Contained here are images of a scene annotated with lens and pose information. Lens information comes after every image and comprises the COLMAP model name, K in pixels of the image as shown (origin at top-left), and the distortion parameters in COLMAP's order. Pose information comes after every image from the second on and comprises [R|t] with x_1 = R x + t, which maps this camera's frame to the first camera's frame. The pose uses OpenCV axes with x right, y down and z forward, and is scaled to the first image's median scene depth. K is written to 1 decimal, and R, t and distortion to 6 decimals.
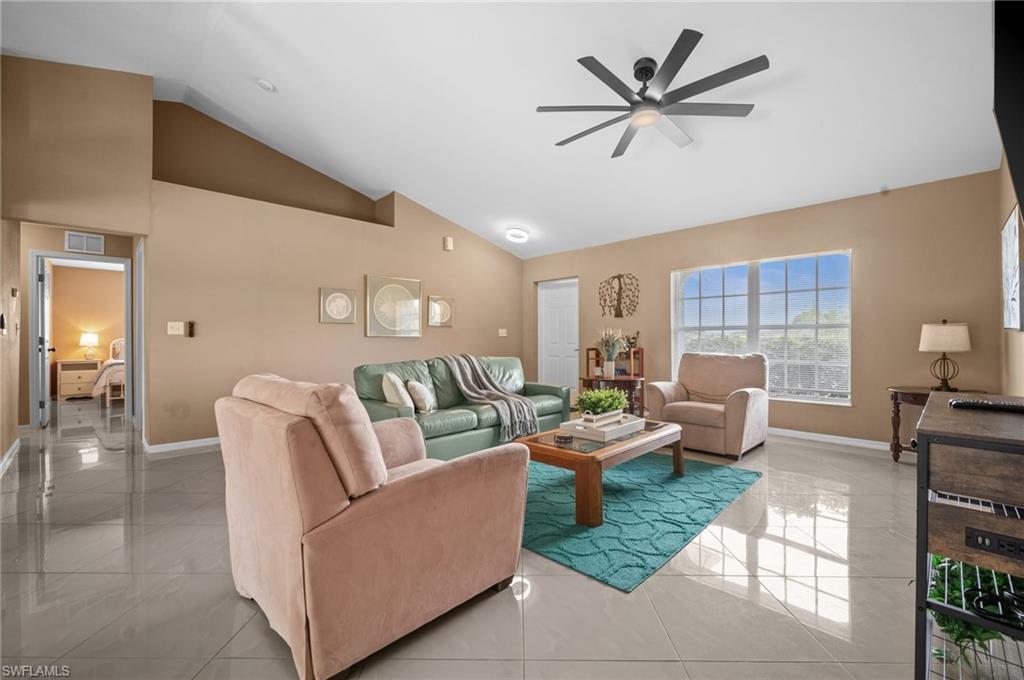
lens RADIAL K [[422.0, 0, 508.3], [0, 422.0, 340.8], [0, 0, 1]] dist [-0.002483, -0.000211]
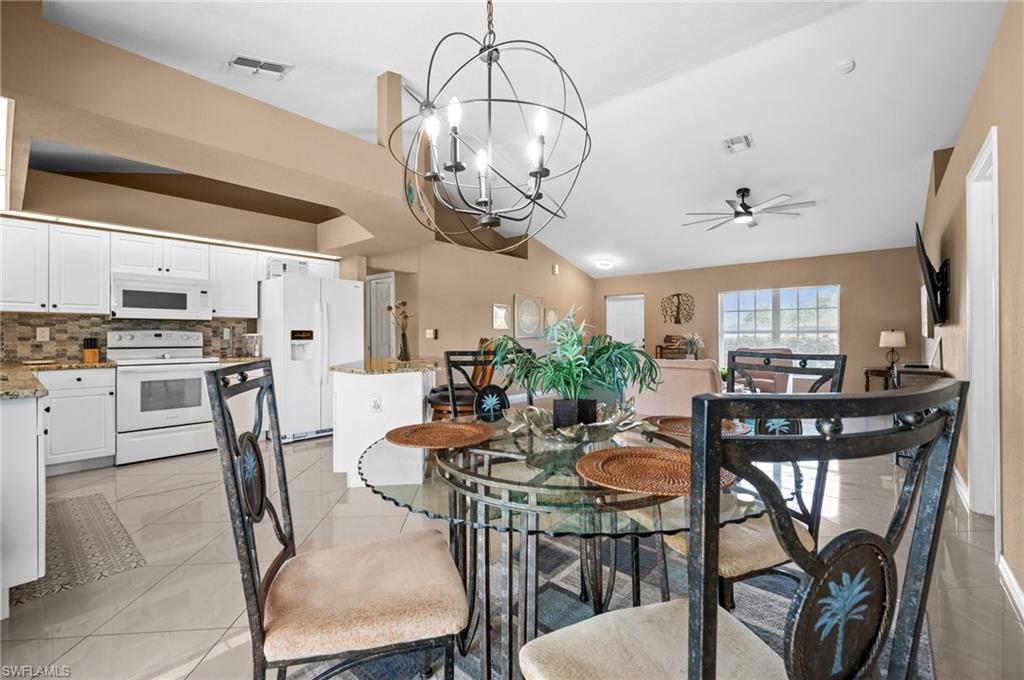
lens RADIAL K [[422.0, 0, 514.4], [0, 422.0, 335.2], [0, 0, 1]] dist [-0.002483, -0.000211]
pose [[0.995690, -0.002007, 0.092724, -0.420499], [0.002521, 0.999982, -0.005421, -0.010556], [-0.092712, 0.005631, 0.995677, -0.364504]]
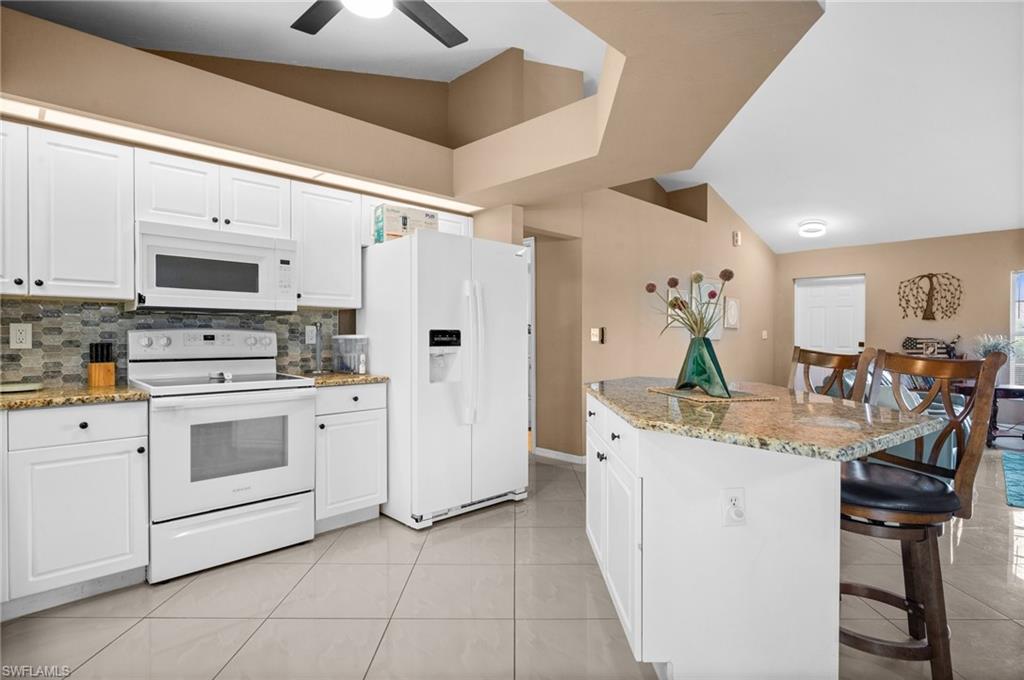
lens RADIAL K [[507.0, 0, 520.3], [0, 507.0, 341.2], [0, 0, 1]] dist [-0.003436, 0.000901]
pose [[0.999927, 0.003193, 0.011618, -0.652458], [-0.003325, 0.999930, 0.011350, -0.018711], [-0.011581, -0.011388, 0.999868, -0.100406]]
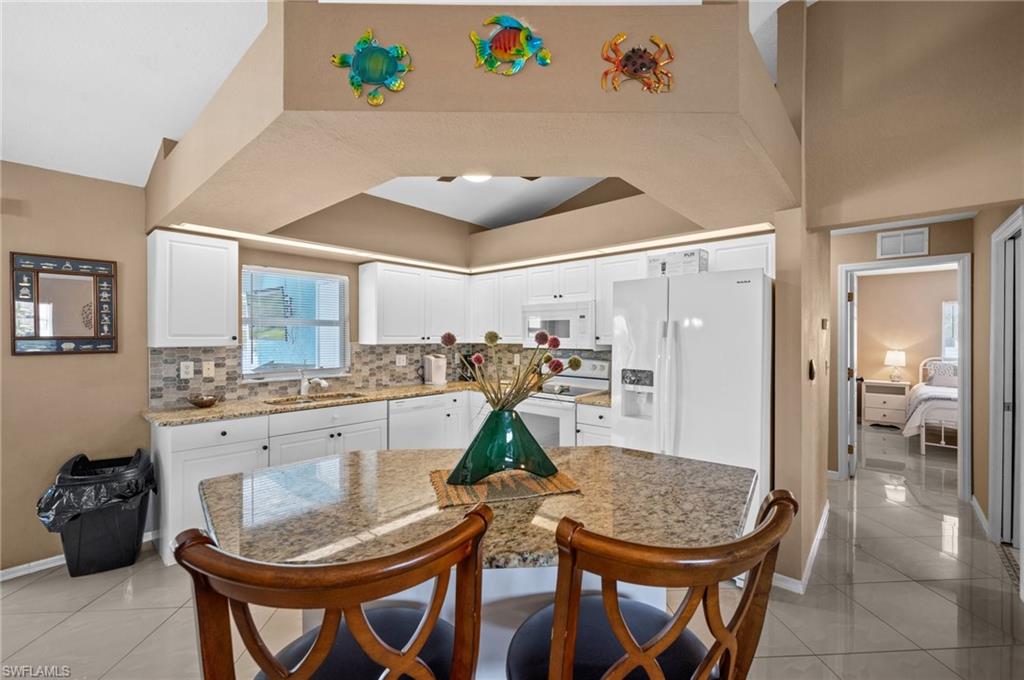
lens RADIAL K [[422.0, 0, 517.2], [0, 422.0, 335.4], [0, 0, 1]] dist [-0.002483, -0.000211]
pose [[0.076032, -0.002194, -0.997103, -0.283882], [-0.004432, 0.999987, -0.002538, -0.058419], [0.997096, 0.004612, 0.076022, 0.240995]]
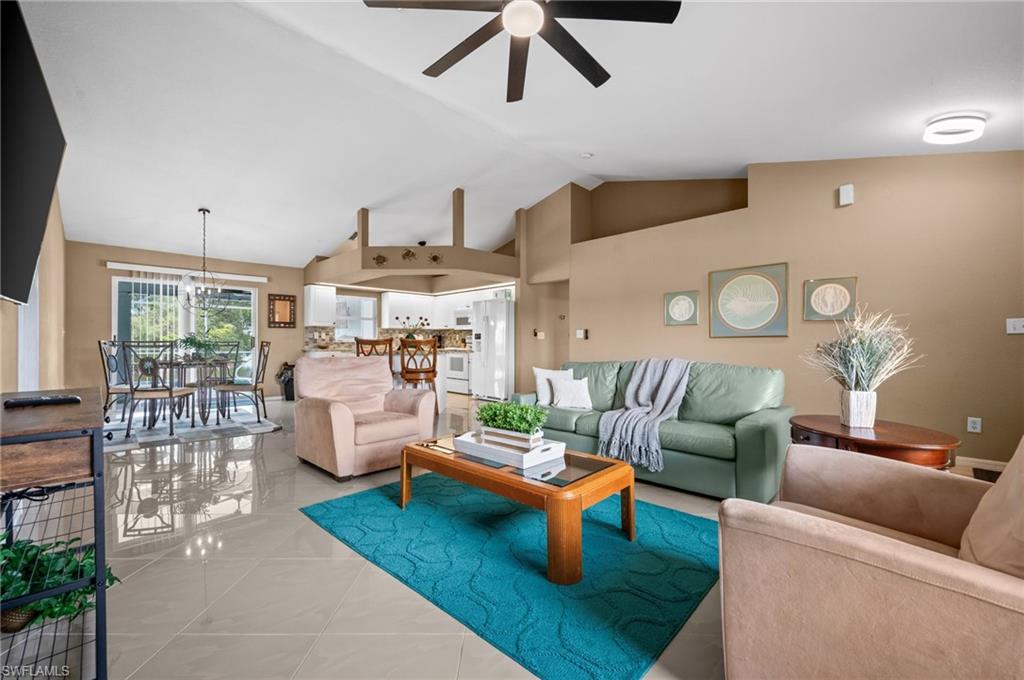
lens RADIAL K [[422.0, 0, 529.6], [0, 422.0, 340.7], [0, 0, 1]] dist [-0.002483, -0.000211]
pose [[0.033684, -0.004323, -0.999423, 0.522467], [-0.003953, 0.999982, -0.004459, 0.001937], [0.999425, 0.004101, 0.033666, 0.509702]]
